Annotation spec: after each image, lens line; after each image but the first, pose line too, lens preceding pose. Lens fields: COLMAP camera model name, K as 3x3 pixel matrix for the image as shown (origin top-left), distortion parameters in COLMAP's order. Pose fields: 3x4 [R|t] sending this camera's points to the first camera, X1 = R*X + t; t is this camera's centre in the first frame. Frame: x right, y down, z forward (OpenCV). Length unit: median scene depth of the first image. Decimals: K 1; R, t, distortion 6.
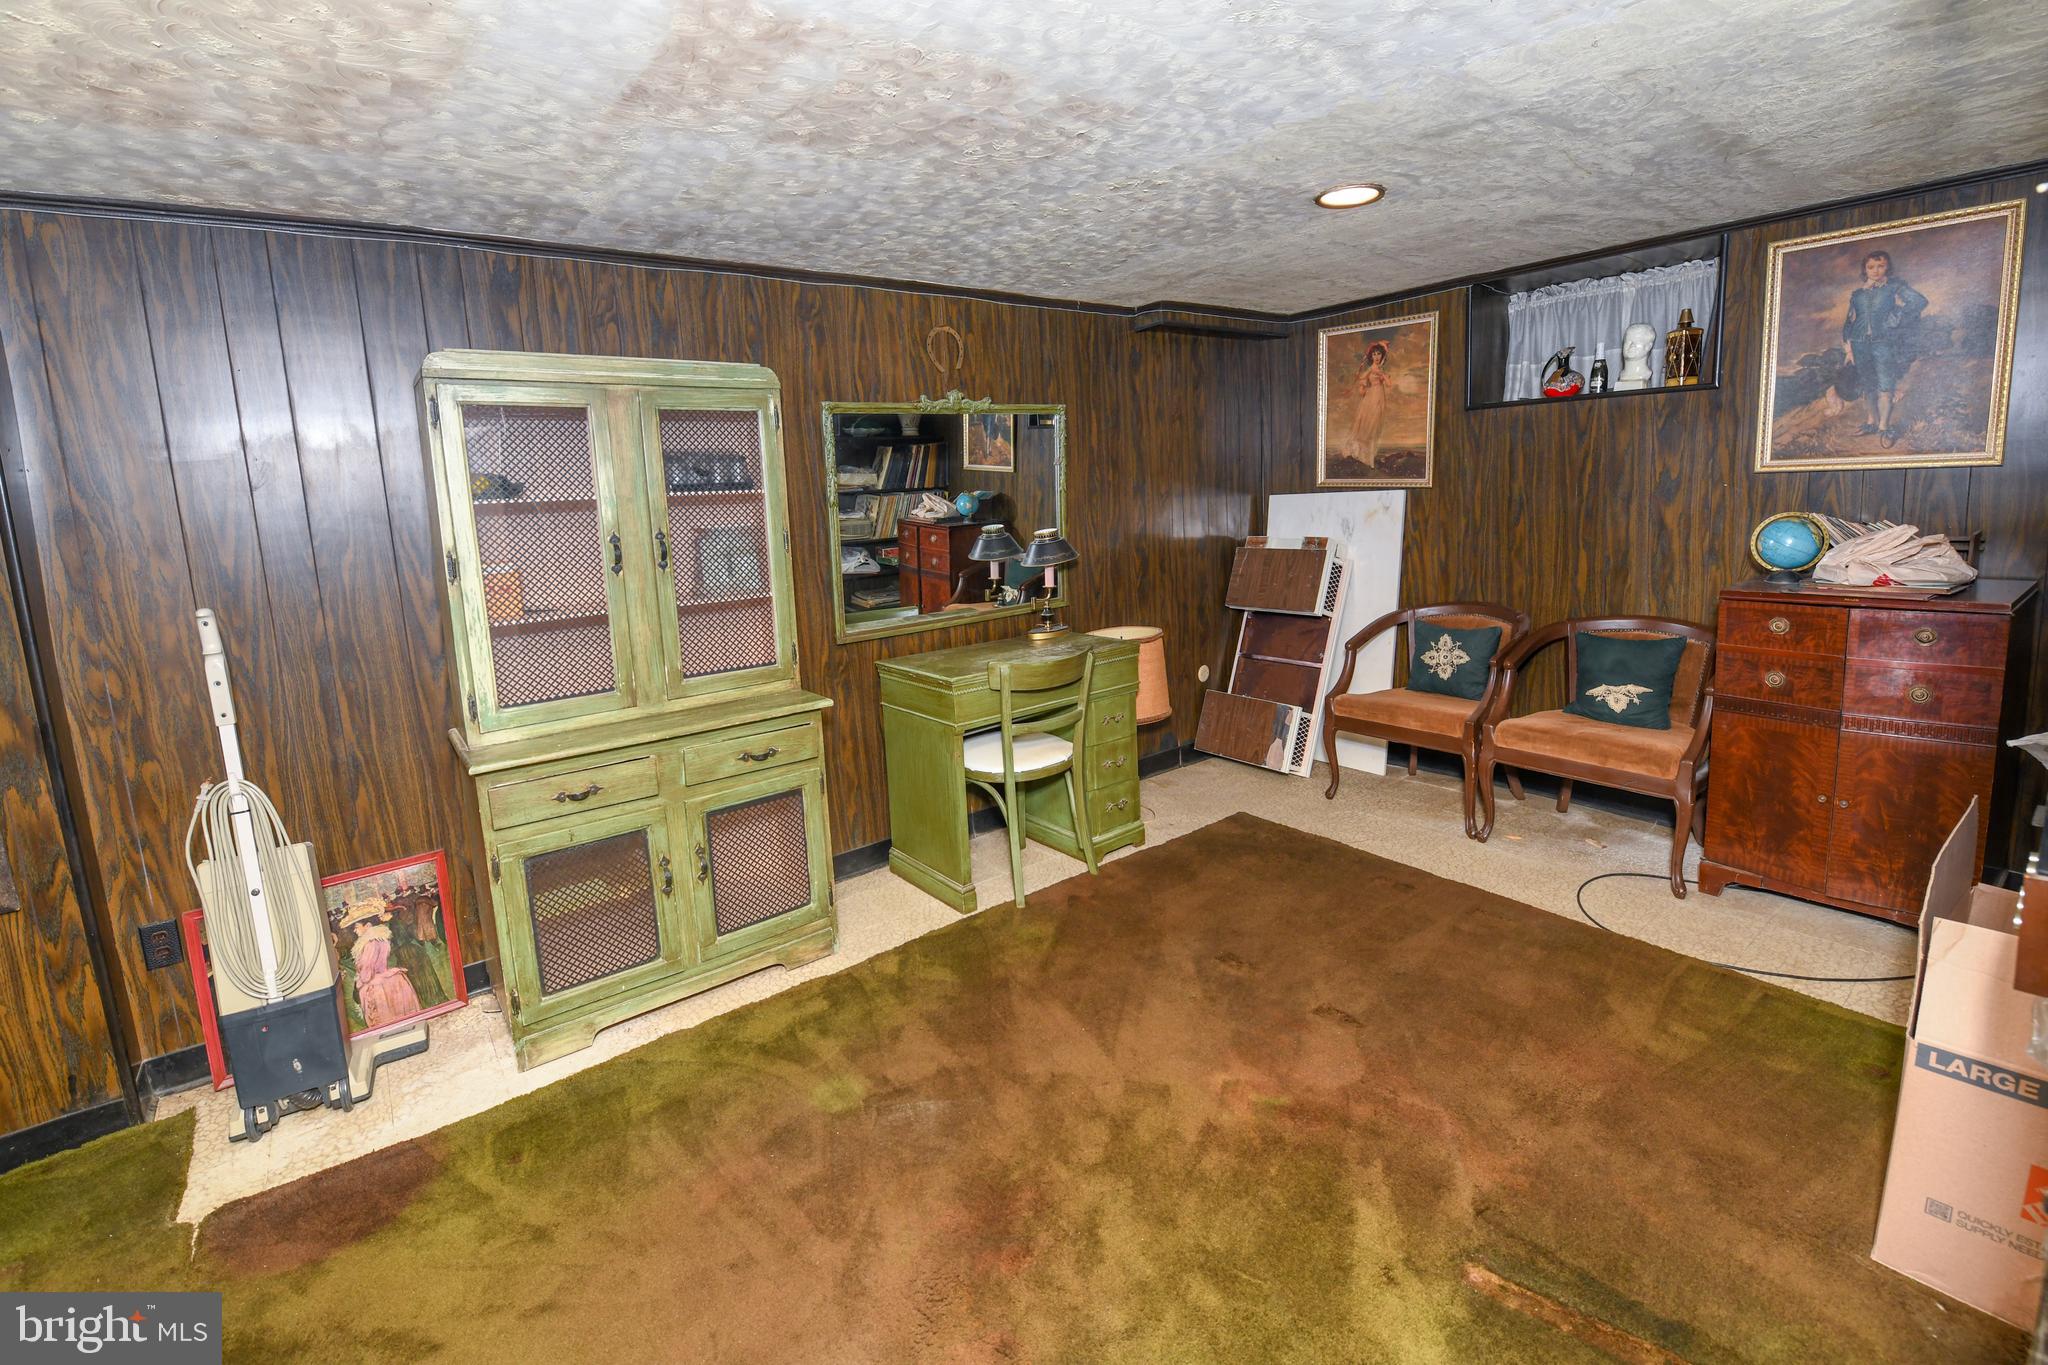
lens RADIAL K [[923.9, 0, 1011.7], [0, 923.9, 613.4], [0, 0, 1]] dist [-0.002708, -0.013004]
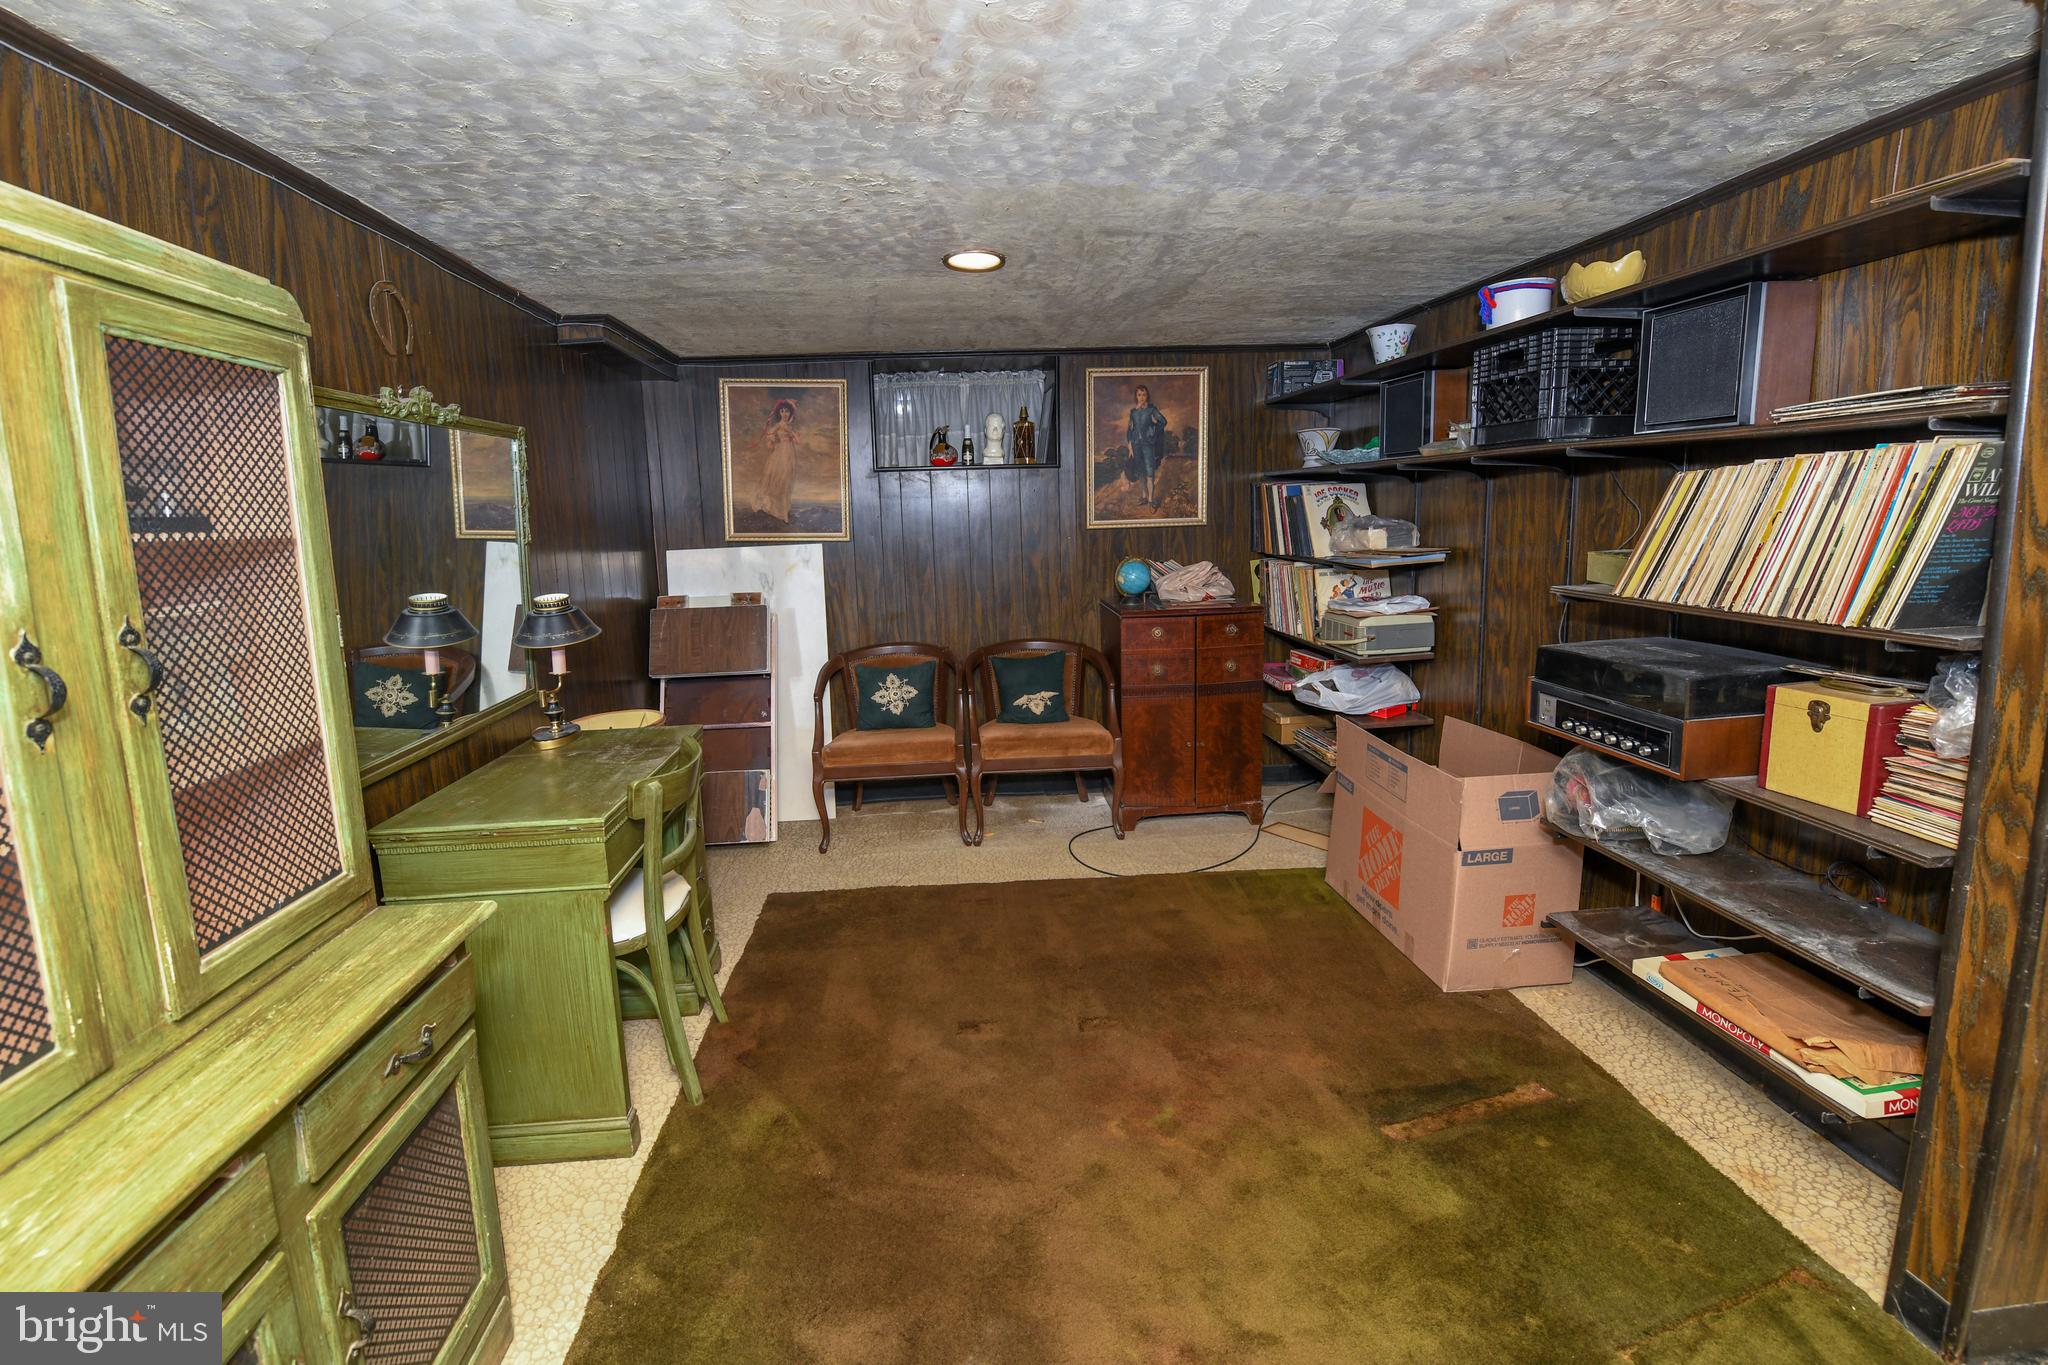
lens RADIAL K [[878.9, 0, 1022.0], [0, 878.9, 634.9], [0, 0, 1]] dist [-0.014571, -0.003655]
pose [[0.539259, -0.085025, 0.837837, -0.368091], [0.118652, 0.992637, 0.024366, -0.034989], [-0.833739, 0.086271, 0.545377, 0.340371]]
